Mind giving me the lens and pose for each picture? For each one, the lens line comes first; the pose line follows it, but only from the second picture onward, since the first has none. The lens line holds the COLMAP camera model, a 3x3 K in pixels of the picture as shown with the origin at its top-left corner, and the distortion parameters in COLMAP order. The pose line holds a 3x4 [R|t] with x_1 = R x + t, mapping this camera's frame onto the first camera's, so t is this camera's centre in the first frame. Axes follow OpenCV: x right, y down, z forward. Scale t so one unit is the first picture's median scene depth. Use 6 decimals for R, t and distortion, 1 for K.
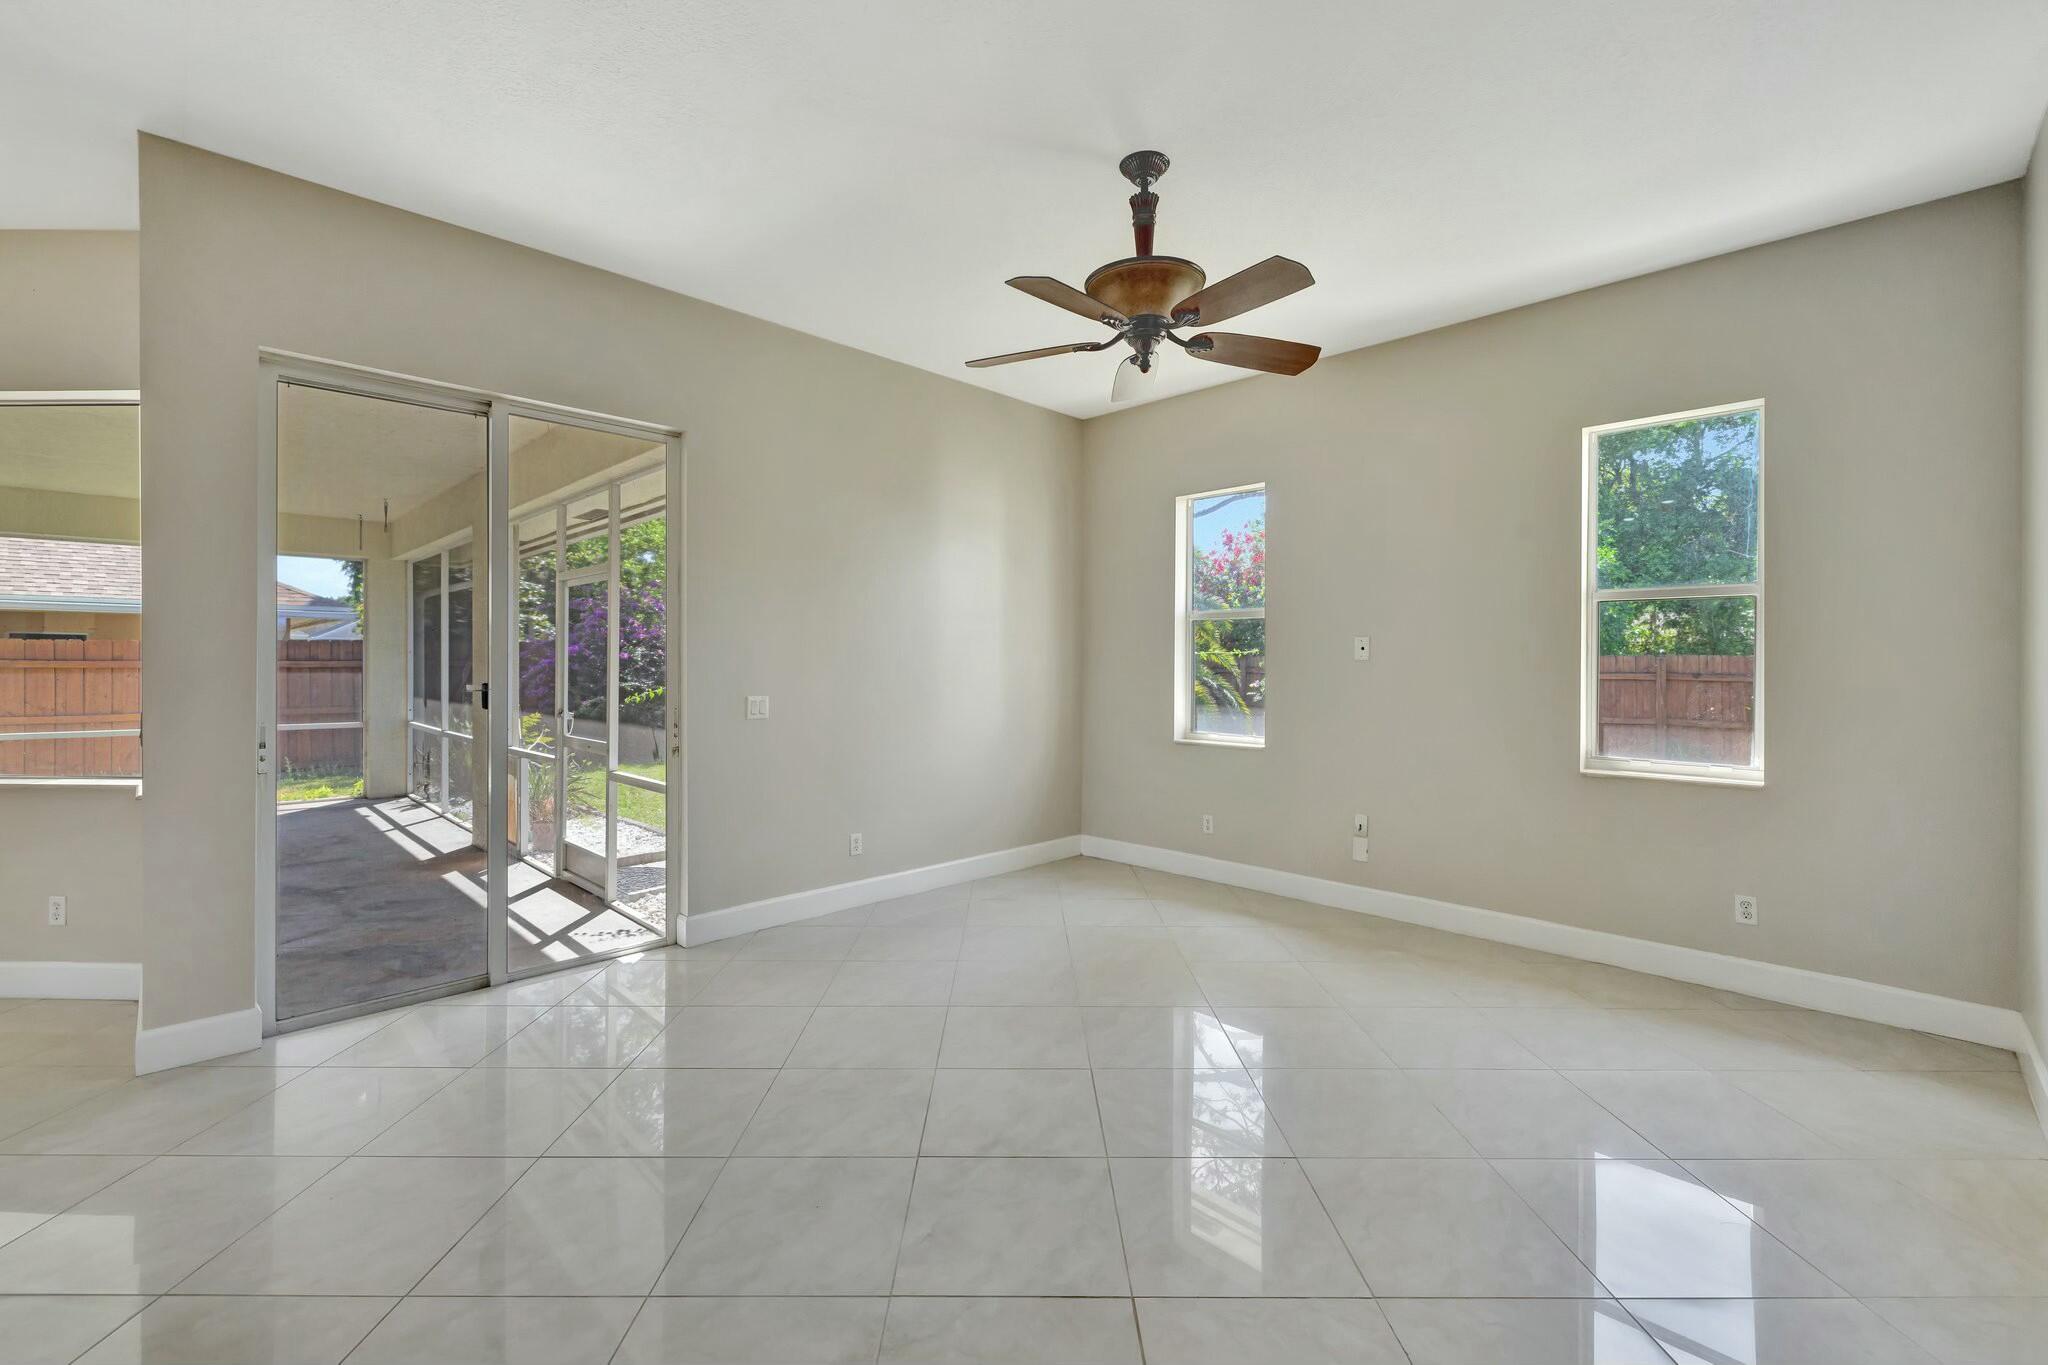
lens RADIAL K [[865.2, 0, 1024.8], [0, 865.2, 667.5], [0, 0, 1]] dist [-0.002157, -0.000028]
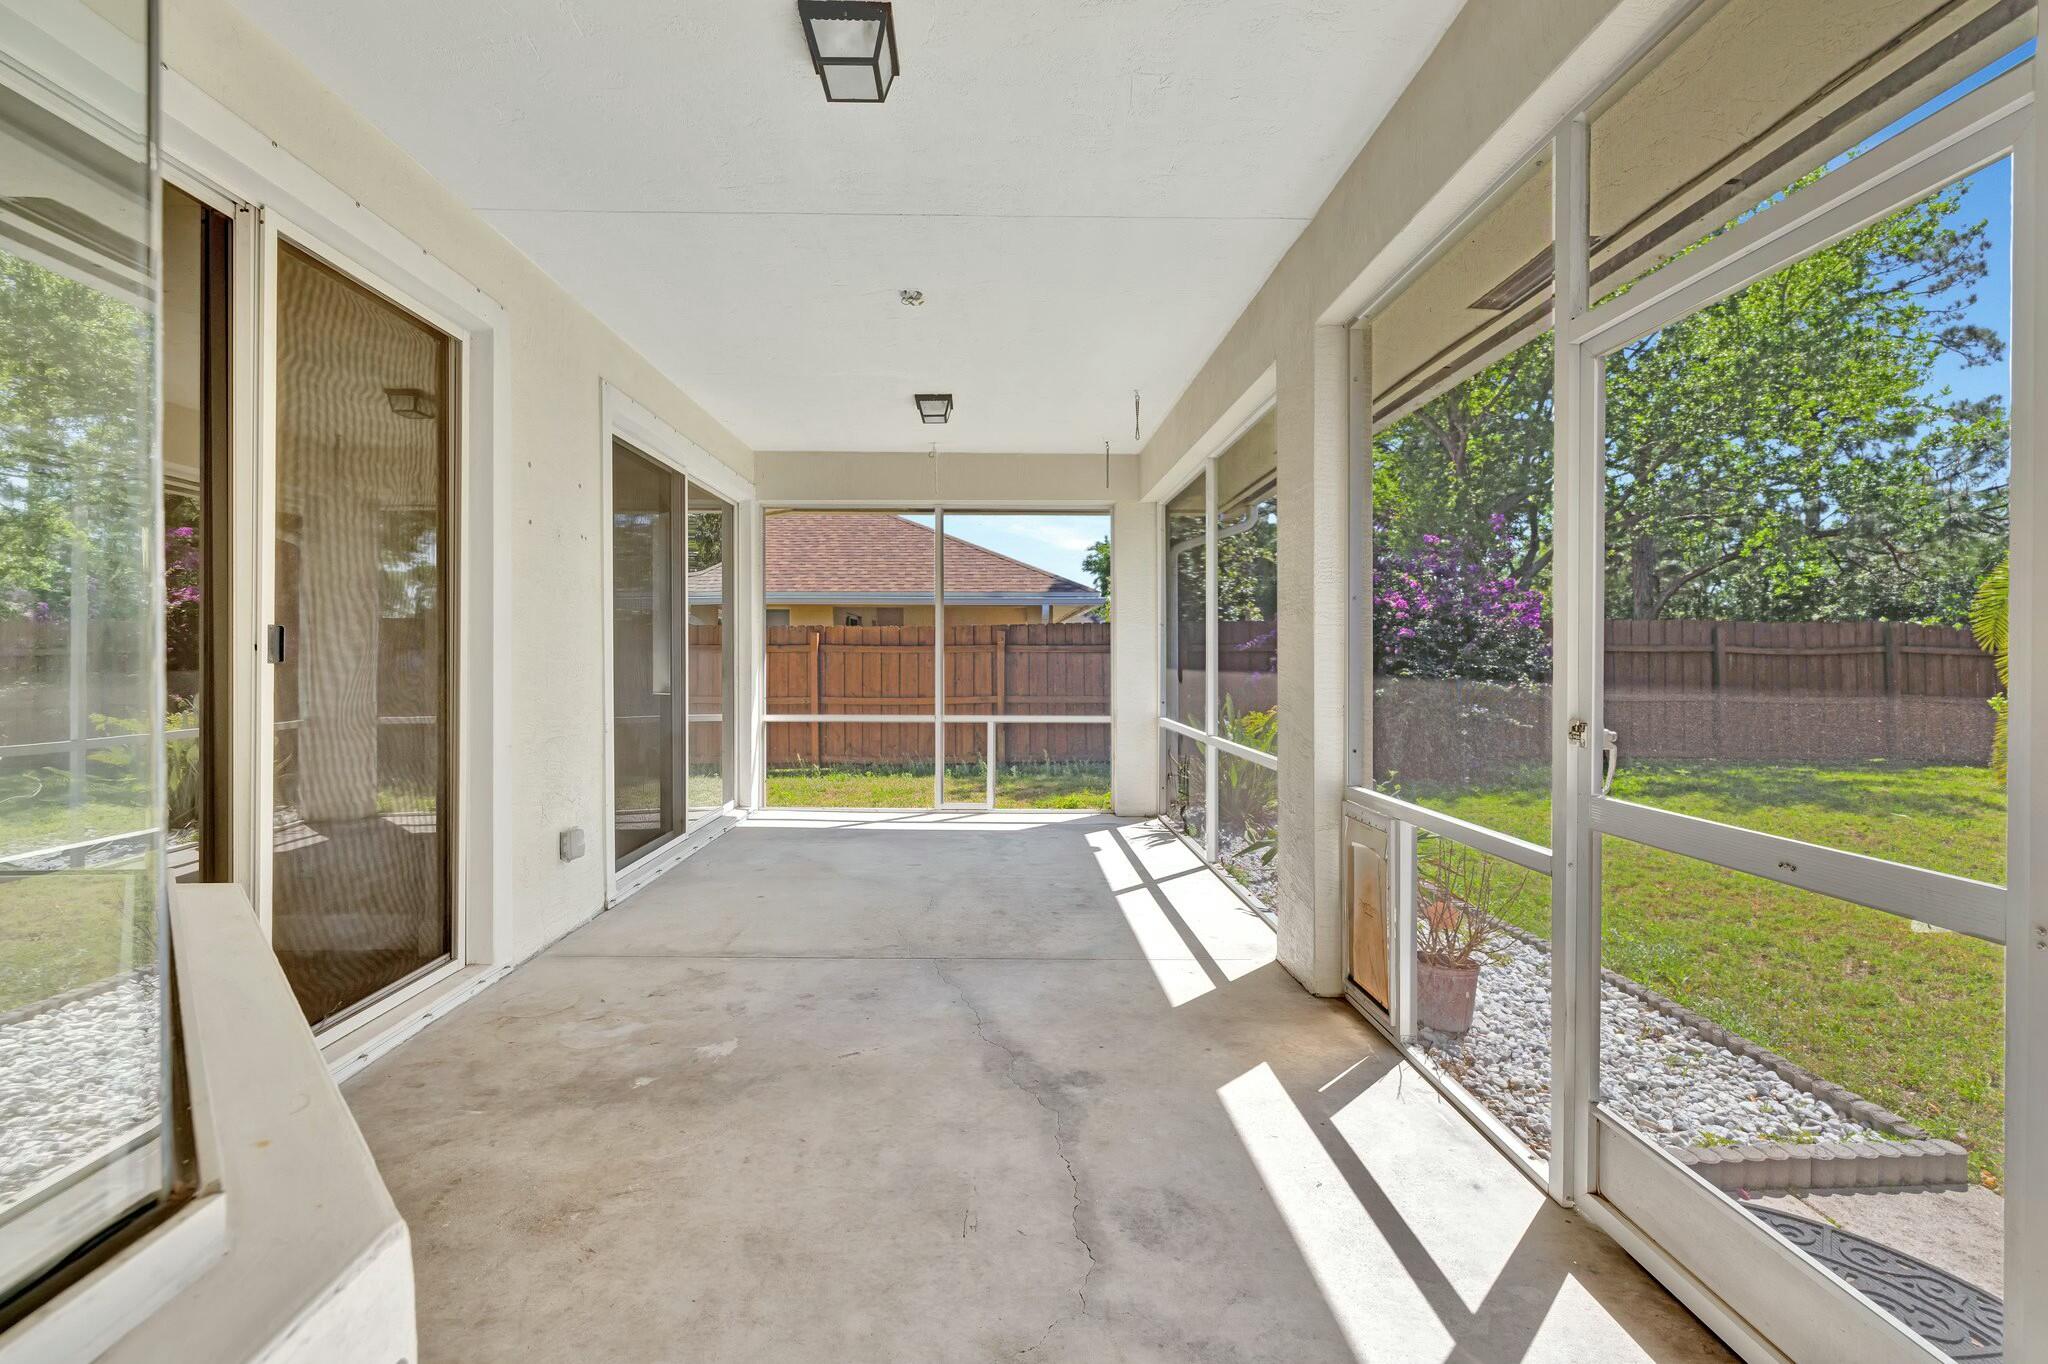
lens RADIAL K [[865.2, 0, 1024.8], [0, 865.2, 667.0], [0, 0, 1]] dist [-0.002157, -0.000028]
pose [[0.726983, 0.002800, -0.686649, -0.307223], [-0.007181, 0.999968, -0.003526, 0.023114], [0.686617, 0.007494, 0.726980, 0.405663]]
